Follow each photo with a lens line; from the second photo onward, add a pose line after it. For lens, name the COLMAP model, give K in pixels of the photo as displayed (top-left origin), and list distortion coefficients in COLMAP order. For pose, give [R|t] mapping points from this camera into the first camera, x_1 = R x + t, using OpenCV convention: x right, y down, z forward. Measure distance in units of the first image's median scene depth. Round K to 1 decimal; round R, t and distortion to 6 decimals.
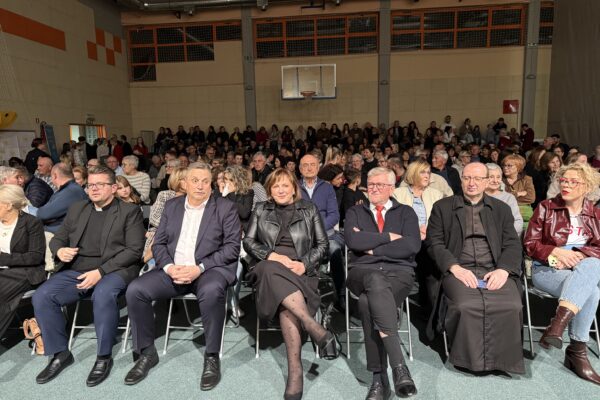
lens RADIAL K [[417.5, 0, 300.0], [0, 417.5, 200.0], [0, 0, 1]] dist [0.079993, -0.109540]
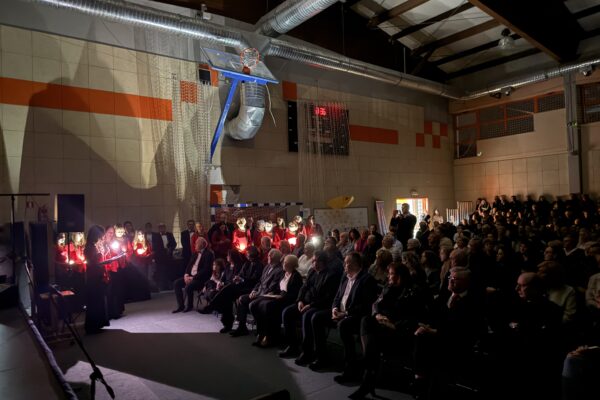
lens RADIAL K [[419.9, 0, 300.0], [0, 419.9, 200.0], [0, 0, 1]] dist [0.088605, -0.132003]
pose [[0.694884, -0.015542, -0.718953, 0.139536], [-0.086999, 0.990606, -0.105501, -0.014480], [0.713839, 0.135859, 0.687005, -0.072505]]
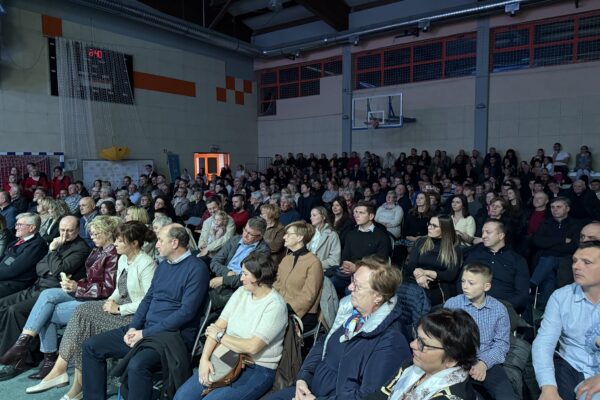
lens RADIAL K [[417.5, 0, 300.0], [0, 417.5, 200.0], [0, 0, 1]] dist [0.079993, -0.109540]
pose [[0.881086, 0.055233, -0.469721, 0.290129], [-0.076146, 0.996767, -0.025625, -0.023513], [0.466787, 0.058345, 0.882443, 0.023778]]
